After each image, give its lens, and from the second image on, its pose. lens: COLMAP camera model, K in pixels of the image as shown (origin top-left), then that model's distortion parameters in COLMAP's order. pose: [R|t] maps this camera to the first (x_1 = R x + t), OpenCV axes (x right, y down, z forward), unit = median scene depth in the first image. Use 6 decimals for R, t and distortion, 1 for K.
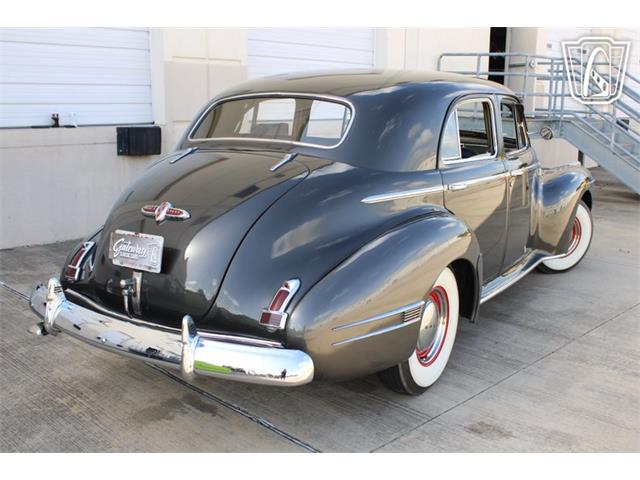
lens RADIAL K [[674.4, 0, 321.7], [0, 674.4, 240.9], [0, 0, 1]] dist [-0.089983, 0.033033]
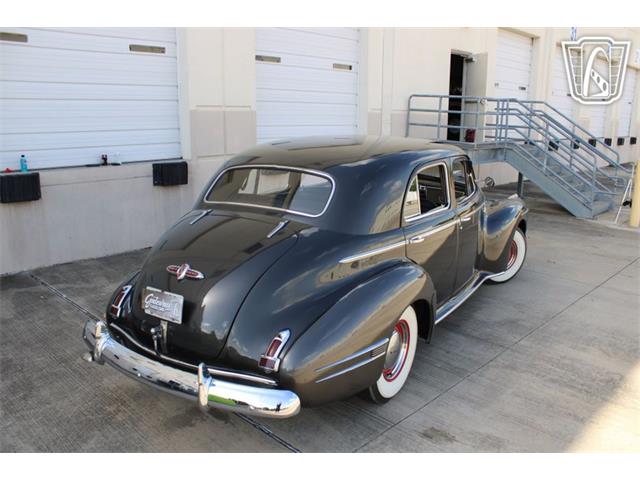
lens RADIAL K [[535.1, 0, 322.5], [0, 535.1, 243.4], [0, 0, 1]] dist [-0.167646, 0.148476]
pose [[0.999982, -0.002408, 0.005479, 0.020001], [0.002215, 0.999391, 0.034812, -0.117798], [-0.005559, -0.034799, 0.999379, -0.002131]]
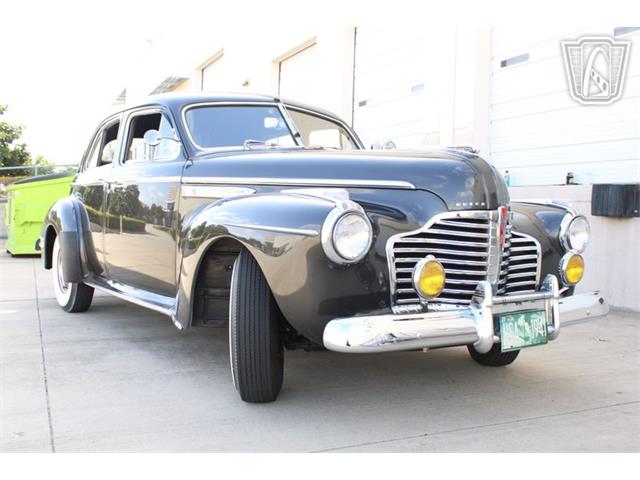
lens RADIAL K [[683.3, 0, 320.0], [0, 683.3, 240.0], [0, 0, 1]] dist [-0.080695, 0.027749]
pose [[-0.368788, 0.023597, -0.929214, 1.503970], [-0.212717, 0.971006, 0.109082, -0.257213], [0.904846, 0.237888, -0.353076, 2.202587]]
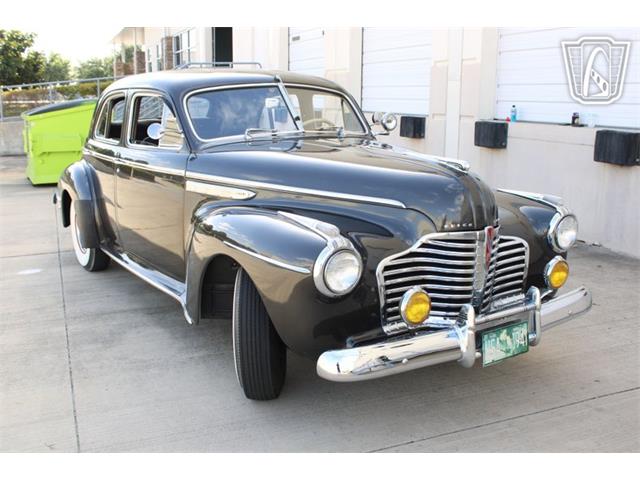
lens RADIAL K [[674.4, 0, 321.7], [0, 674.4, 240.9], [0, 0, 1]] dist [-0.089983, 0.033033]
pose [[-0.388939, 0.181871, -0.903133, 1.509969], [-0.192199, 0.942730, 0.272617, -0.439499], [0.900991, 0.279613, -0.331709, 2.198083]]
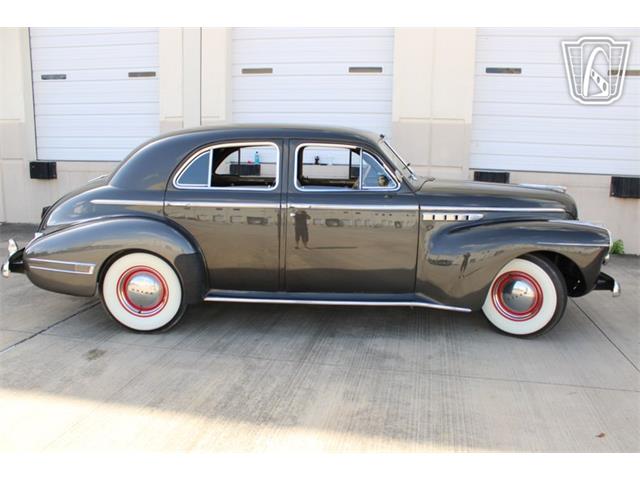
lens RADIAL K [[535.1, 0, 322.5], [0, 535.1, 243.4], [0, 0, 1]] dist [-0.167646, 0.148476]
pose [[0.556725, 0.146581, -0.817662, 1.409149], [-0.181616, 0.981974, 0.052379, -0.122505], [0.810600, 0.119339, 0.573311, 0.662204]]
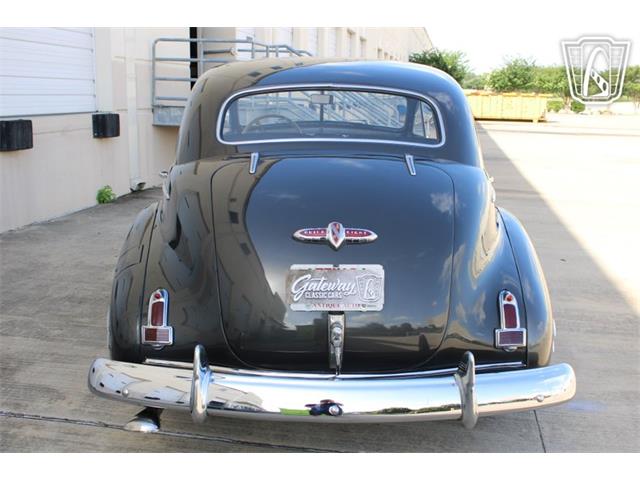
lens RADIAL K [[701.6, 0, 320.0], [0, 701.6, 240.0], [0, 0, 1]] dist [-0.081630, 0.031721]
pose [[0.830085, -0.115765, 0.545488, -0.629974], [0.111027, 0.992939, 0.041772, -0.066085], [-0.546472, 0.025890, 0.837077, 0.281452]]
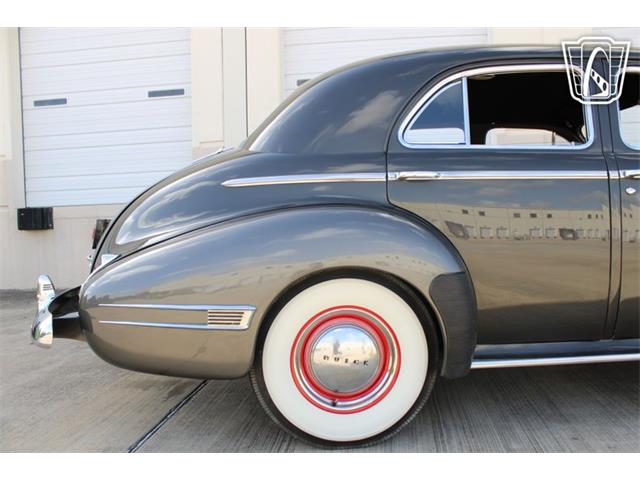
lens RADIAL K [[529.5, 0, 321.2], [0, 529.5, 259.5], [0, 0, 1]] dist [-0.097761, 0.006362]
pose [[0.610795, 0.031207, -0.791174, 0.627924], [-0.129528, 0.989700, -0.060960, 0.058787], [0.781122, 0.139713, 0.608546, 0.638236]]
